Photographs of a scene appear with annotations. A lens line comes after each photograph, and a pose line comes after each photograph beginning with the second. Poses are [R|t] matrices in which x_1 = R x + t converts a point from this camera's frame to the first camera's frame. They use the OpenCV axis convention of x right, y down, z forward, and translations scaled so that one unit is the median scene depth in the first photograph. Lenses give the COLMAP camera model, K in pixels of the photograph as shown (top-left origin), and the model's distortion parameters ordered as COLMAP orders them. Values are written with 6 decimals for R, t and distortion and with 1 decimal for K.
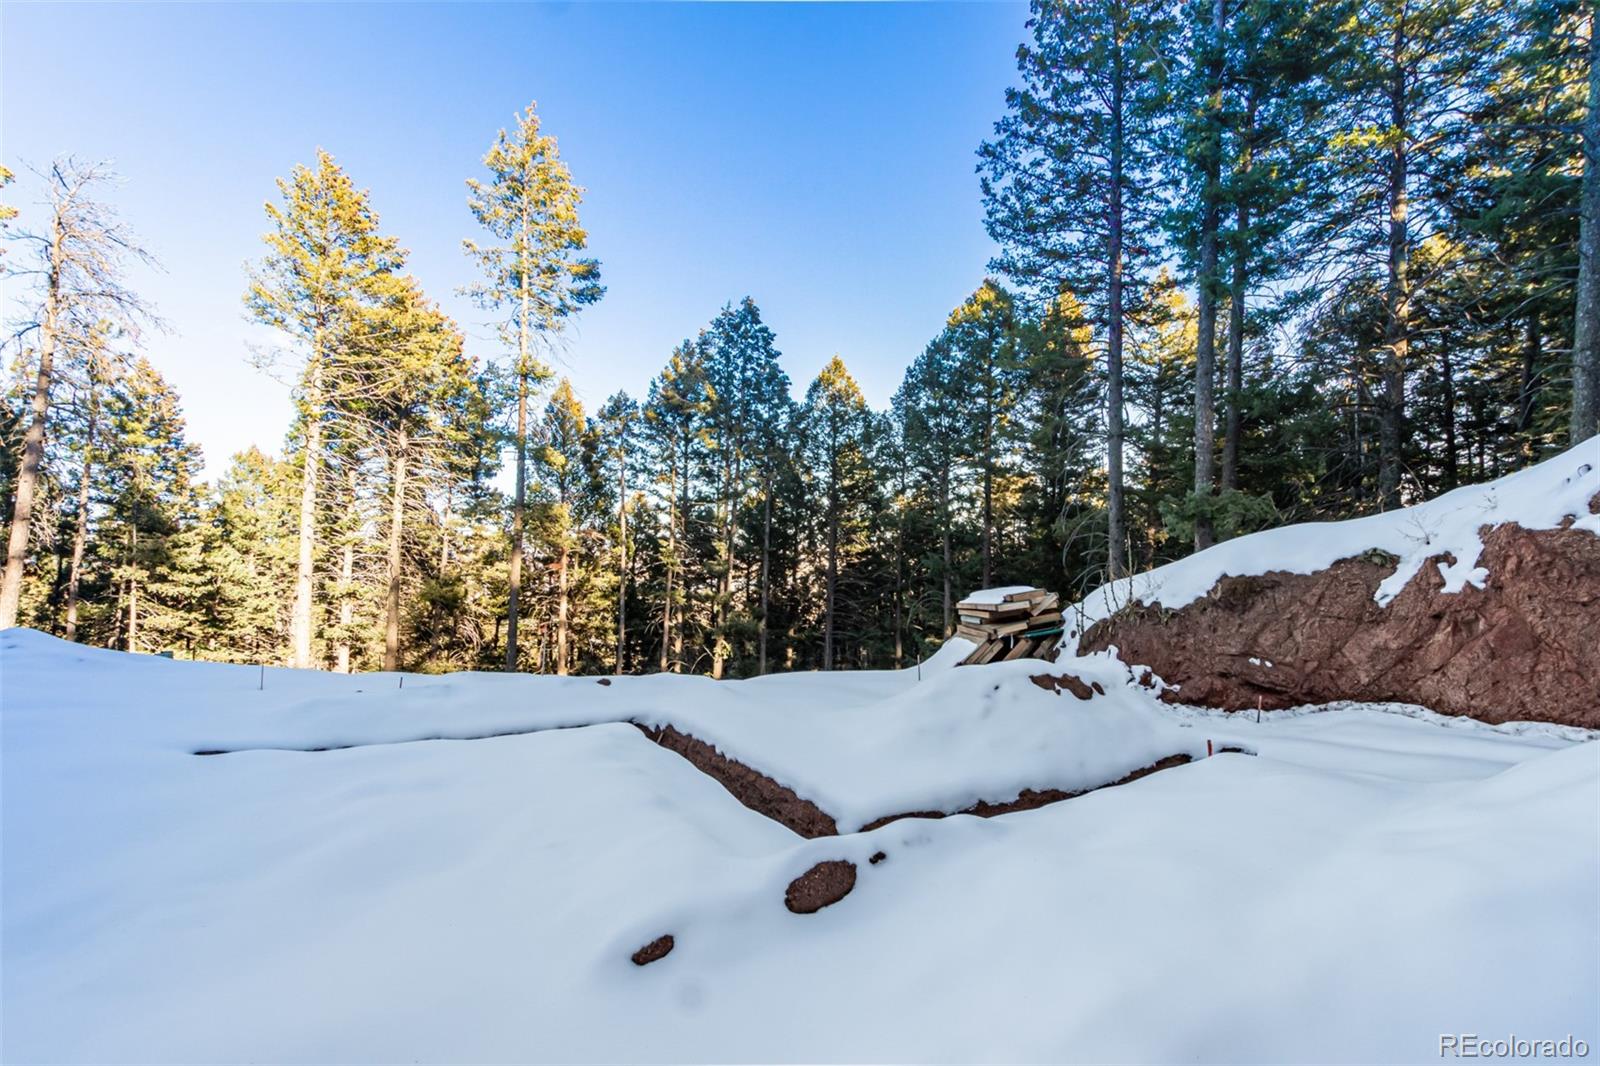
lens RADIAL K [[742.6, 0, 812.4], [0, 742.6, 536.0], [0, 0, 1]] dist [0.012438, -0.005127]
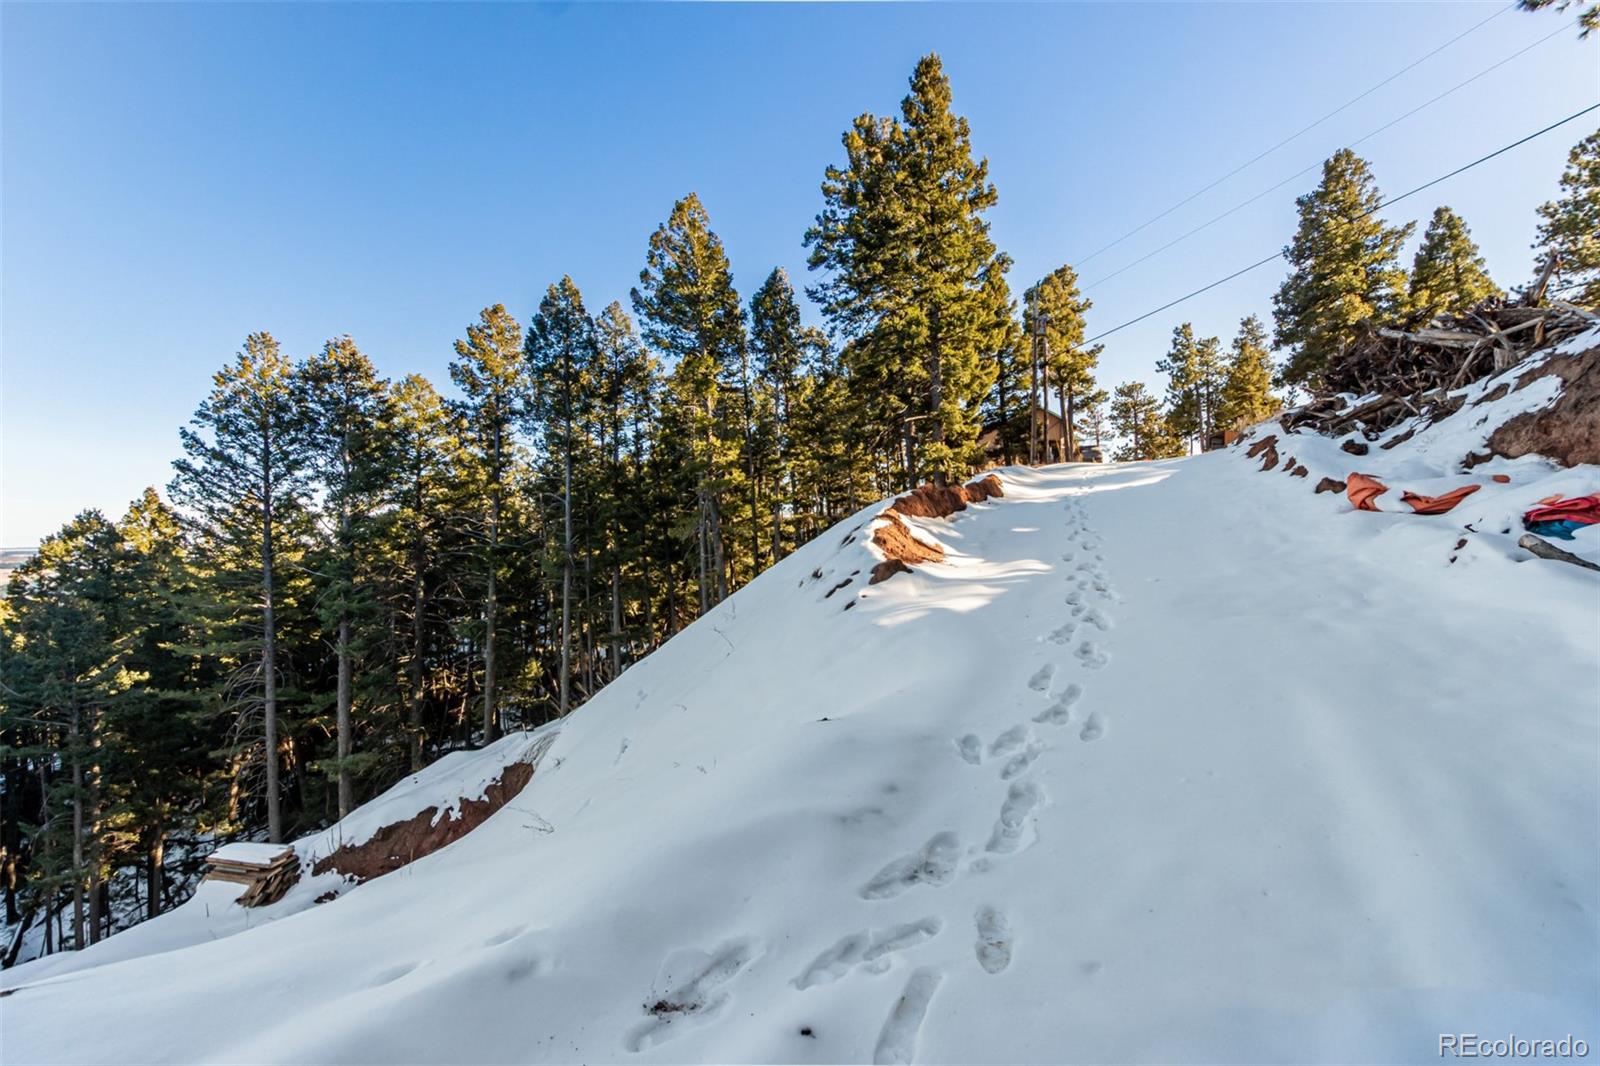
lens RADIAL K [[742.6, 0, 818.8], [0, 742.6, 540.1], [0, 0, 1]] dist [0.012438, -0.005127]
pose [[0.374705, -0.001777, 0.927143, -1.345561], [0.005446, 0.999985, -0.000284, -0.976445], [-0.927128, 0.005156, 0.374709, -1.472408]]
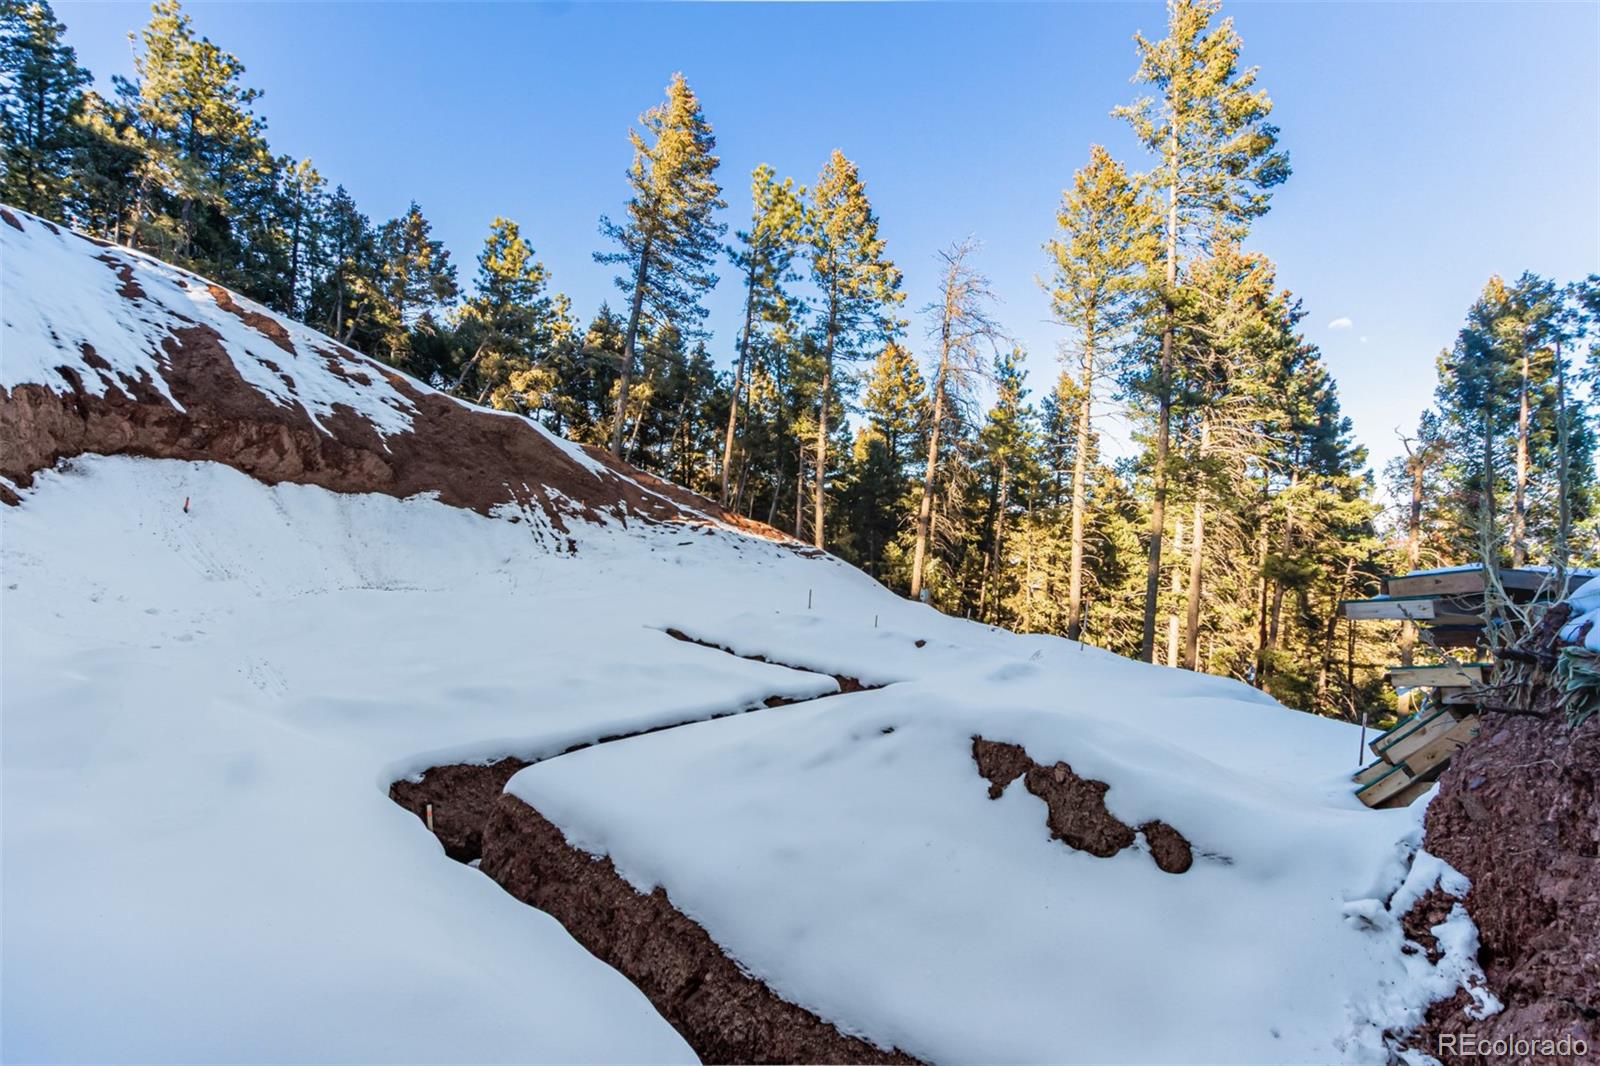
lens RADIAL K [[742.1, 0, 813.7], [0, 742.1, 534.0], [0, 0, 1]] dist [0.014215, -0.007232]
pose [[0.267714, 0.012184, -0.963421, 0.651332], [0.002360, 0.999909, 0.013301, 0.061552], [0.963495, -0.005834, 0.267661, 0.755093]]
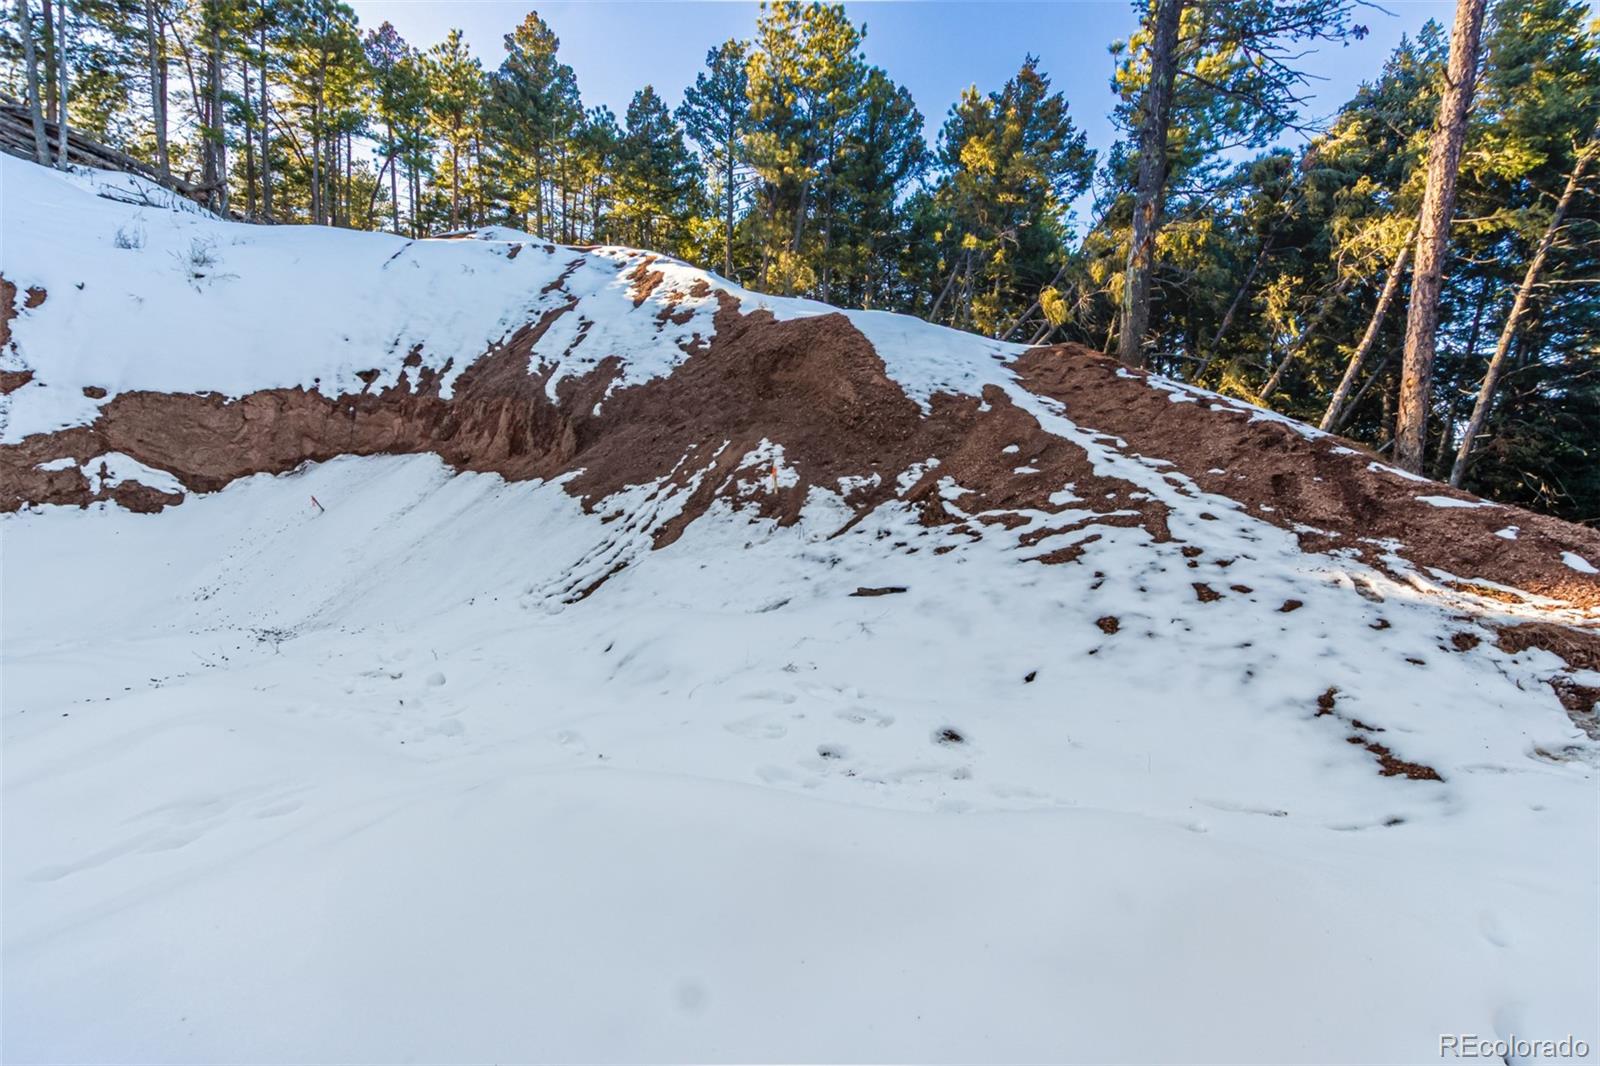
lens RADIAL K [[743.8, 0, 812.6], [0, 743.8, 538.4], [0, 0, 1]] dist [0.011814, -0.004160]
pose [[-0.837502, 0.004642, -0.546414, -1.237071], [0.003324, 0.999989, 0.003400, 0.073633], [0.546424, 0.001031, -0.837508, 1.465864]]
